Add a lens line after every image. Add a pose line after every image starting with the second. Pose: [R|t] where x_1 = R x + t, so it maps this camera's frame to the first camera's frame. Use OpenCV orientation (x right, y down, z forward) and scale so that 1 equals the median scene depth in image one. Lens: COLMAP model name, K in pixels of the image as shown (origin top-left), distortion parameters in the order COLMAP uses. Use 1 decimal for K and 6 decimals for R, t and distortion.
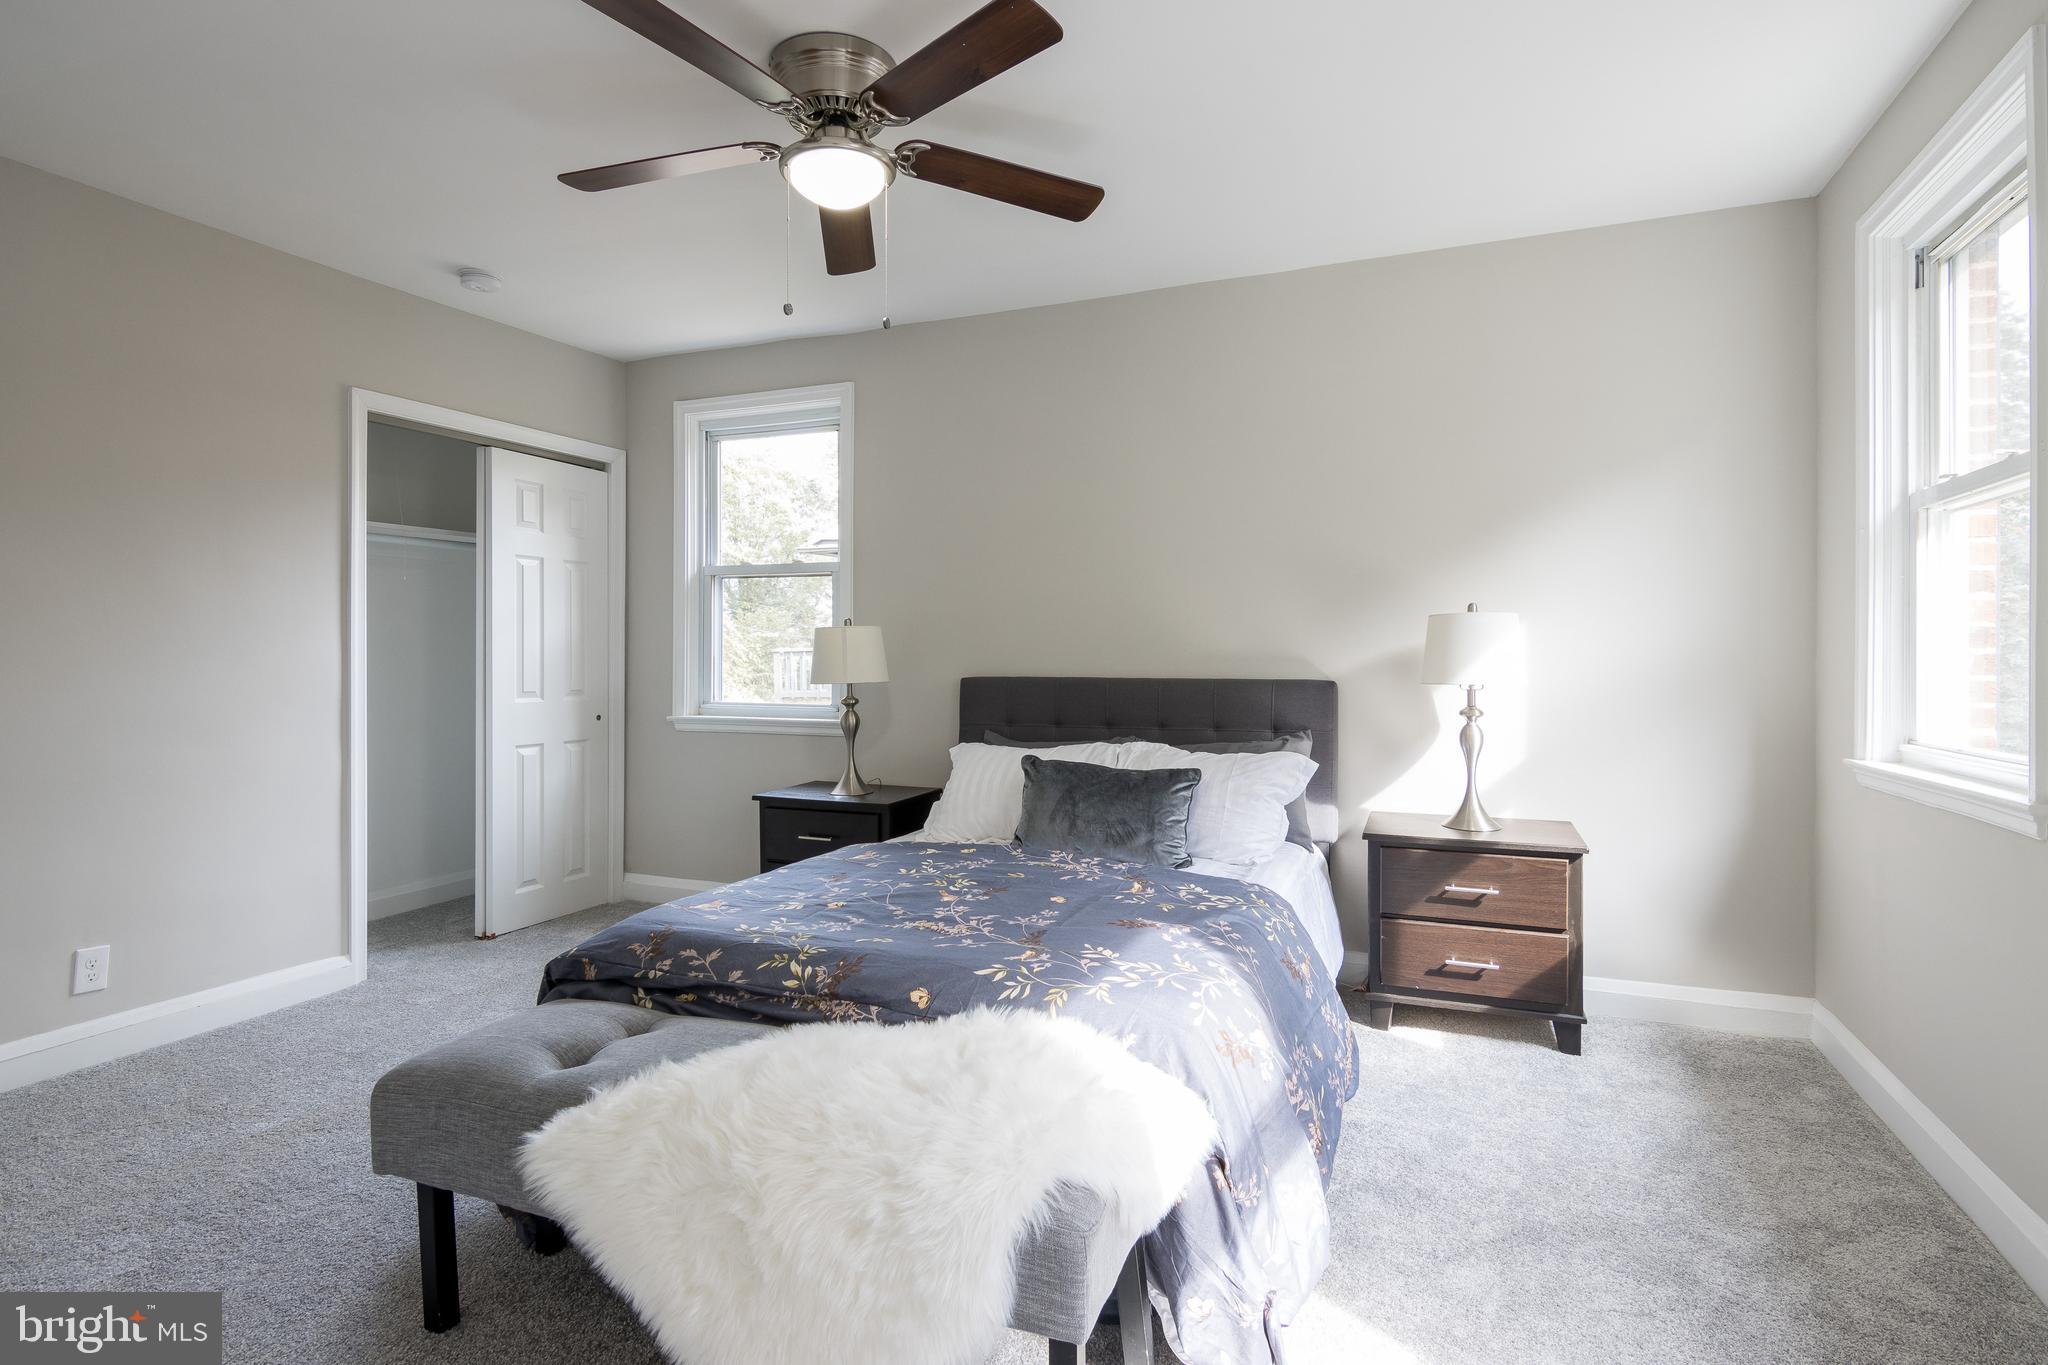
lens RADIAL K [[1069.9, 0, 1012.9], [0, 1069.9, 651.4], [0, 0, 1]] dist [0.010581, -0.000518]
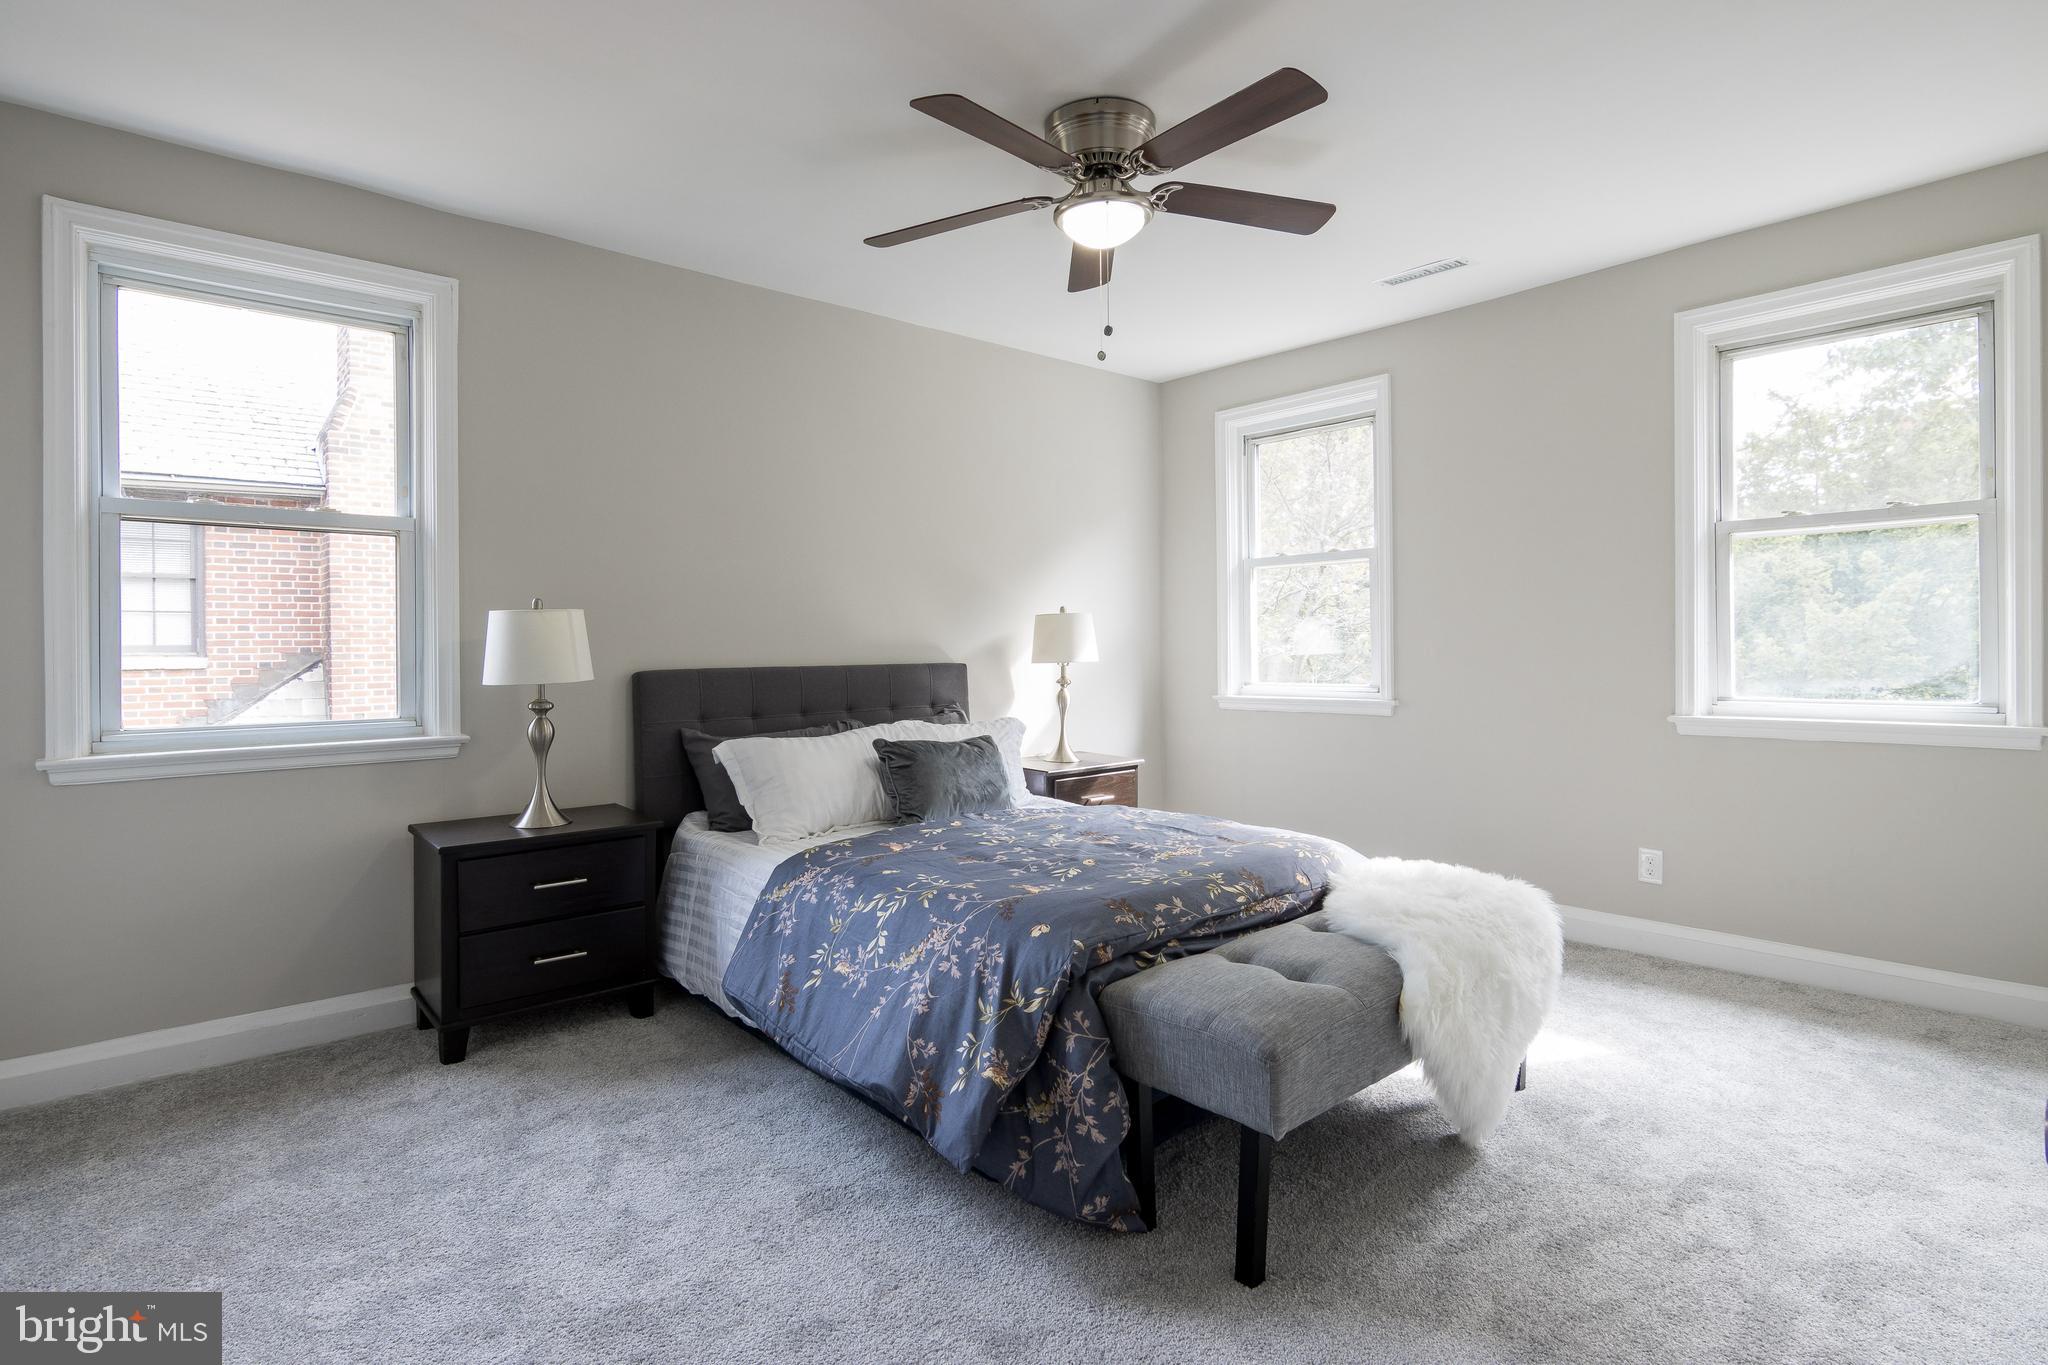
lens RADIAL K [[1069.9, 0, 1012.9], [0, 1069.9, 651.4], [0, 0, 1]] dist [0.010581, -0.000518]
pose [[0.420145, -0.007716, 0.907424, -0.905961], [0.012537, 0.999918, 0.002697, 0.011852], [-0.907370, 0.010243, 0.420208, 0.455131]]
